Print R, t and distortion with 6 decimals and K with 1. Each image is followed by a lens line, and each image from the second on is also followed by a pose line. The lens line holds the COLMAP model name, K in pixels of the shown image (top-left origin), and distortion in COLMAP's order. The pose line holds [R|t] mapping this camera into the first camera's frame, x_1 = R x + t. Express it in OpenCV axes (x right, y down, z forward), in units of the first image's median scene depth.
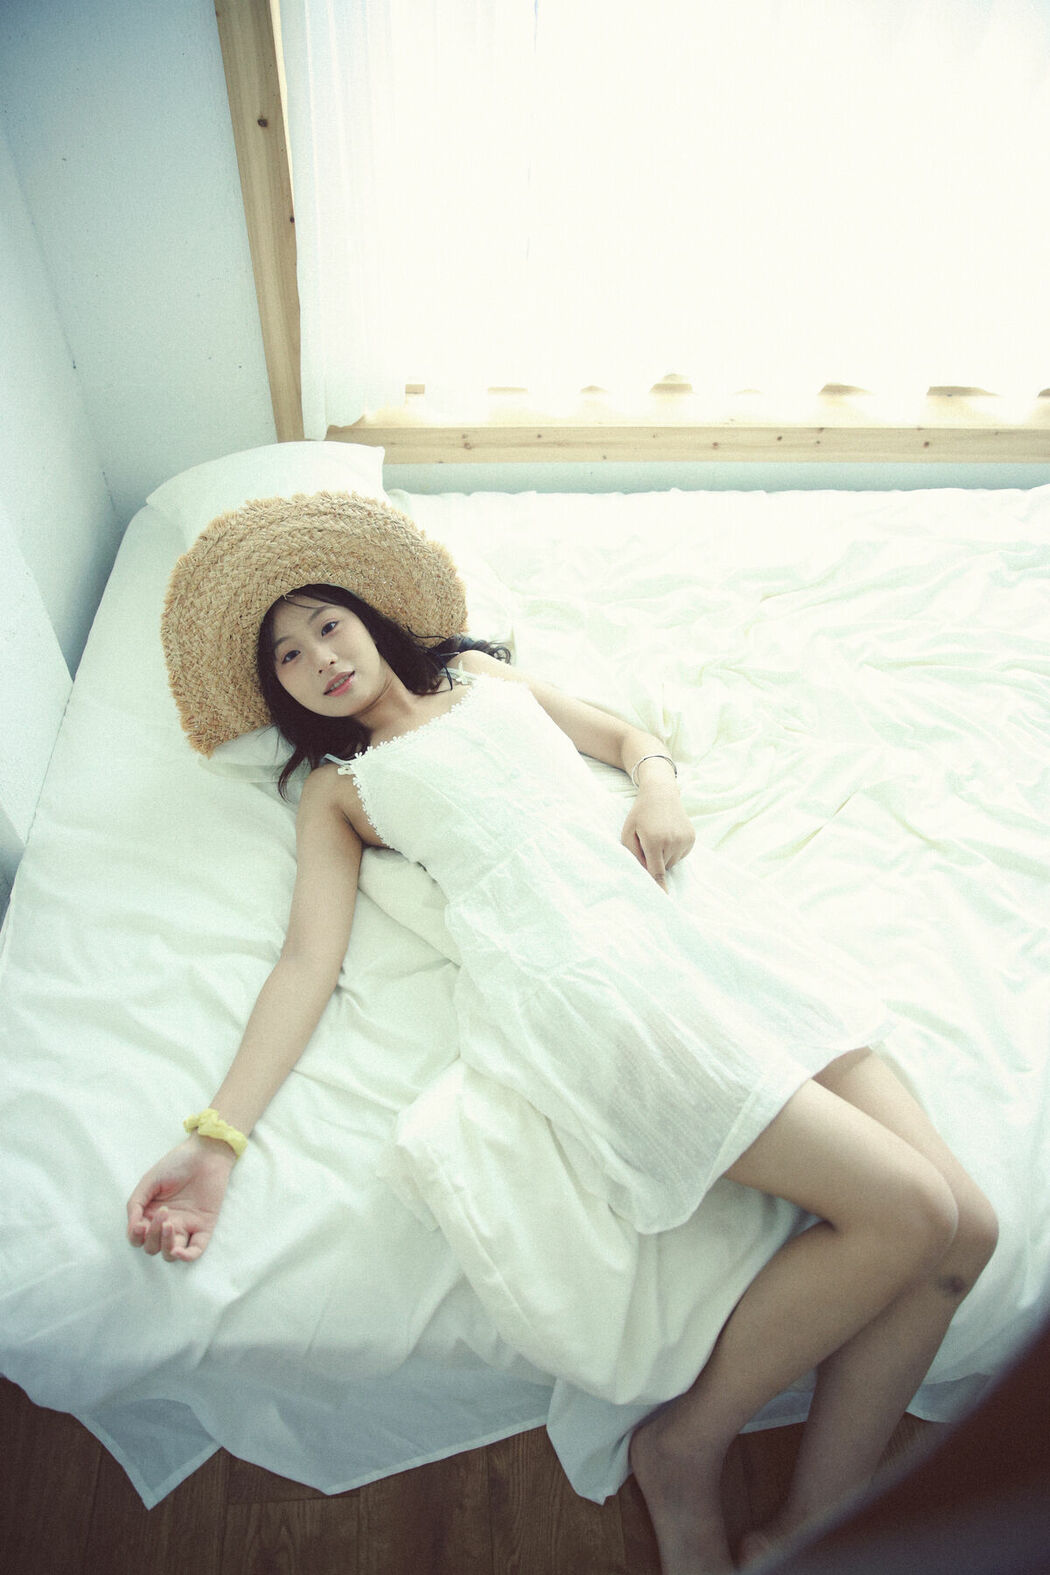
lens RADIAL K [[1094.5, 0, 528.0], [0, 1094.5, 849.1], [0, 0, 1]] dist [-0.092328, 0.066952]
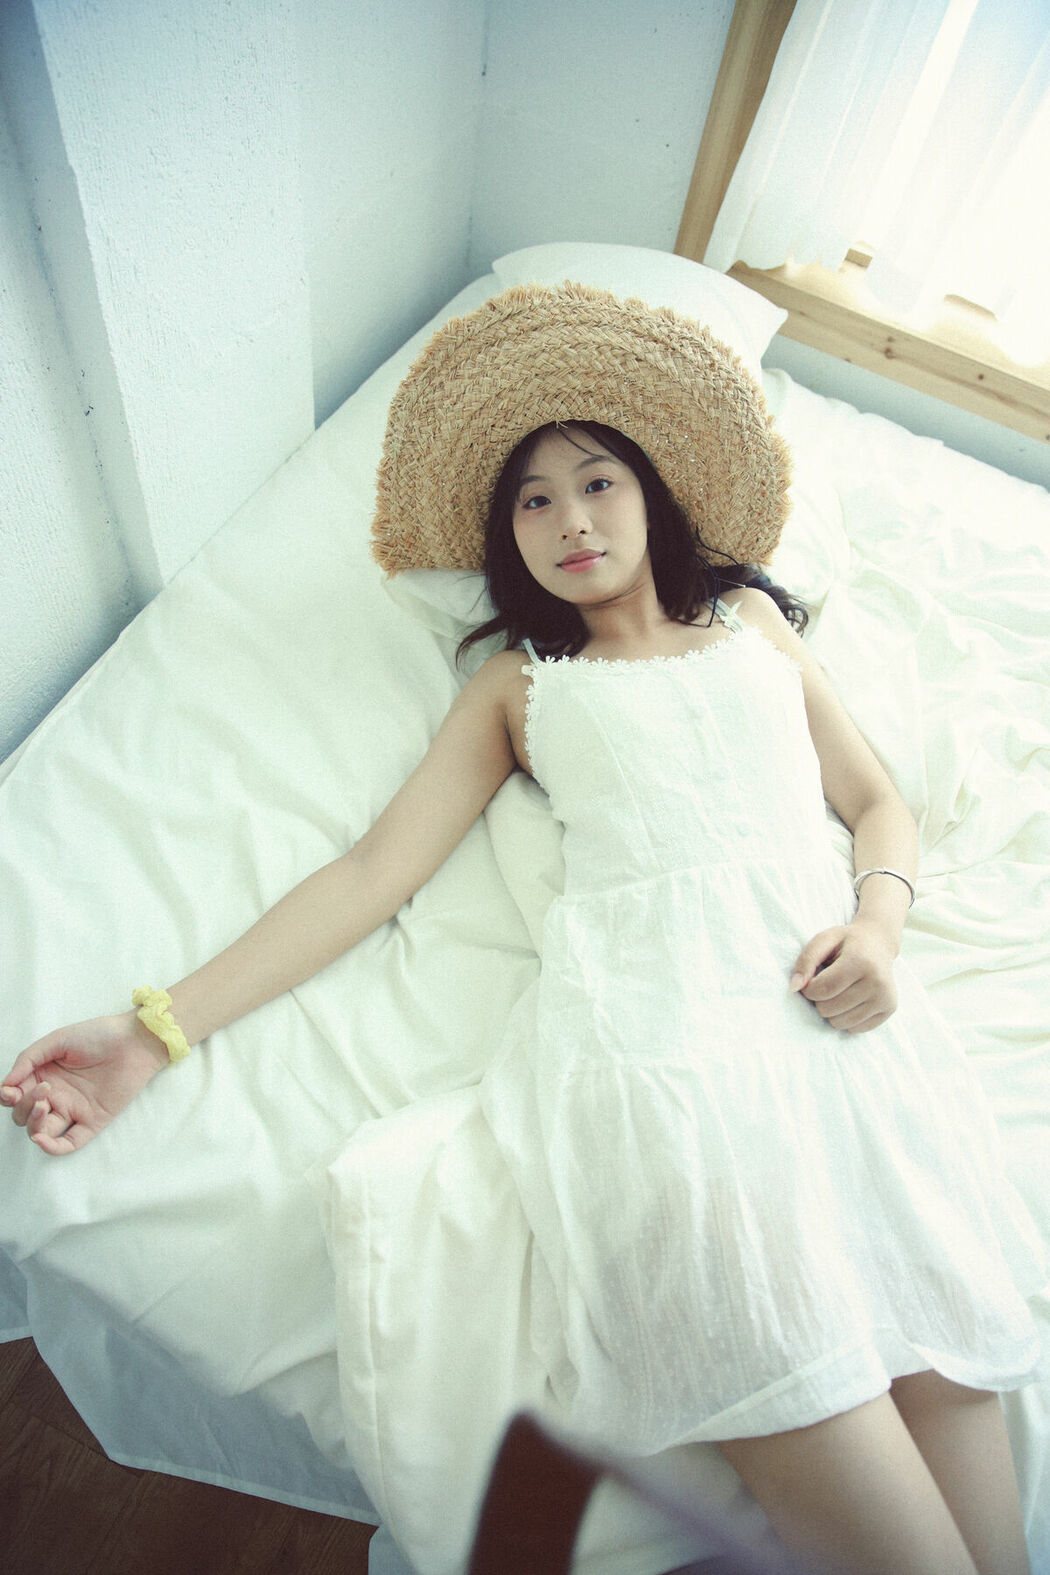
lens RADIAL K [[1094.5, 0, 528.0], [0, 1094.5, 849.1], [0, 0, 1]] dist [-0.092328, 0.066952]
pose [[0.871065, 0.459186, -0.174342, 0.022105], [-0.439080, 0.887061, 0.142585, -0.070872], [0.220125, -0.047650, 0.974307, 0.258353]]
